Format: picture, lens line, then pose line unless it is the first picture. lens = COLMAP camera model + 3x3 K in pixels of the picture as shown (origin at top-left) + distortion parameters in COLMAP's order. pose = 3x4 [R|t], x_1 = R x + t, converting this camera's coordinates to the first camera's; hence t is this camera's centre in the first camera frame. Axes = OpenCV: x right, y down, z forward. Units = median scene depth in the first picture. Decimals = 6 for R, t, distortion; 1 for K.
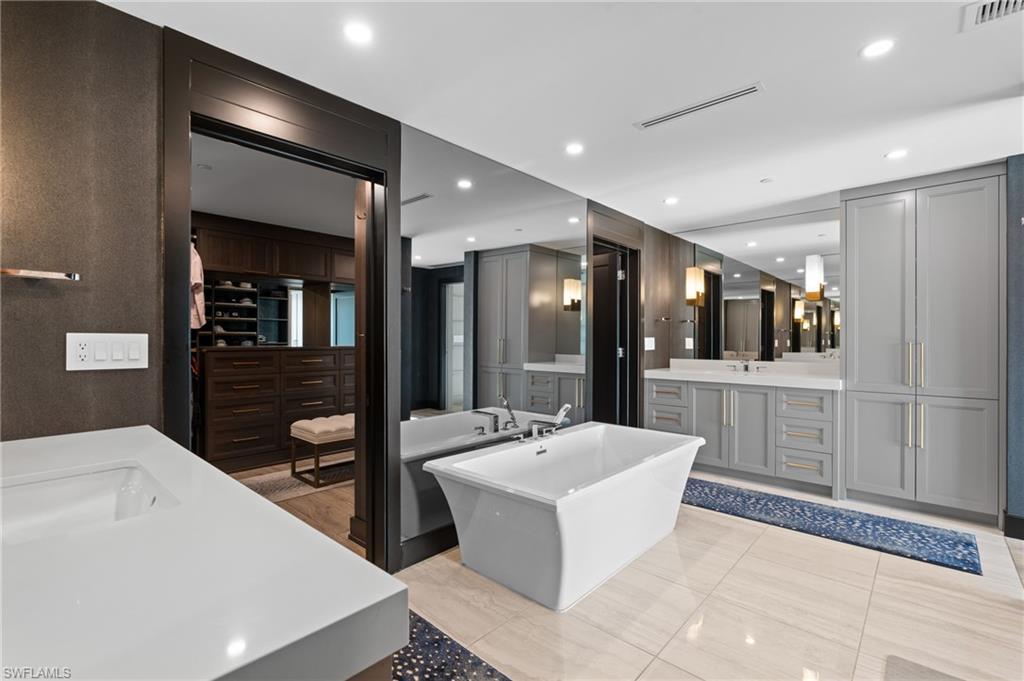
lens RADIAL K [[462.2, 0, 510.8], [0, 462.2, 341.8], [0, 0, 1]] dist [-0.013694, -0.000129]
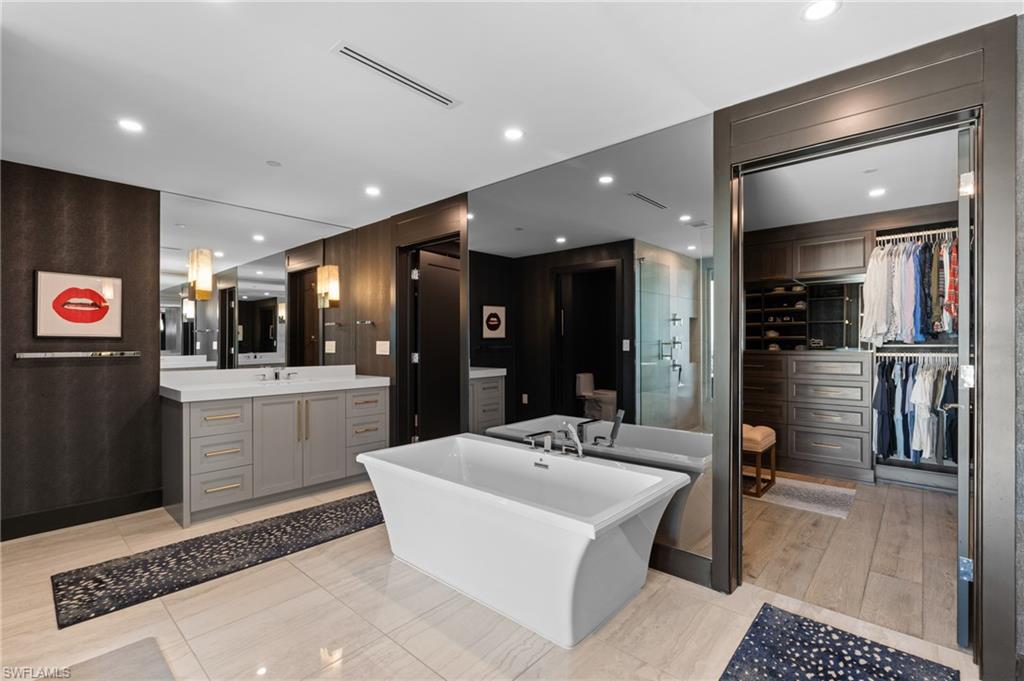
lens RADIAL K [[469.1, 0, 531.5], [0, 469.1, 336.8], [0, 0, 1]] dist [-0.005682, -0.000212]
pose [[-0.006869, 0.002526, 0.999973, -0.255572], [0.013392, 0.999907, -0.002433, -0.001489], [-0.999887, 0.013375, -0.006902, 0.496063]]
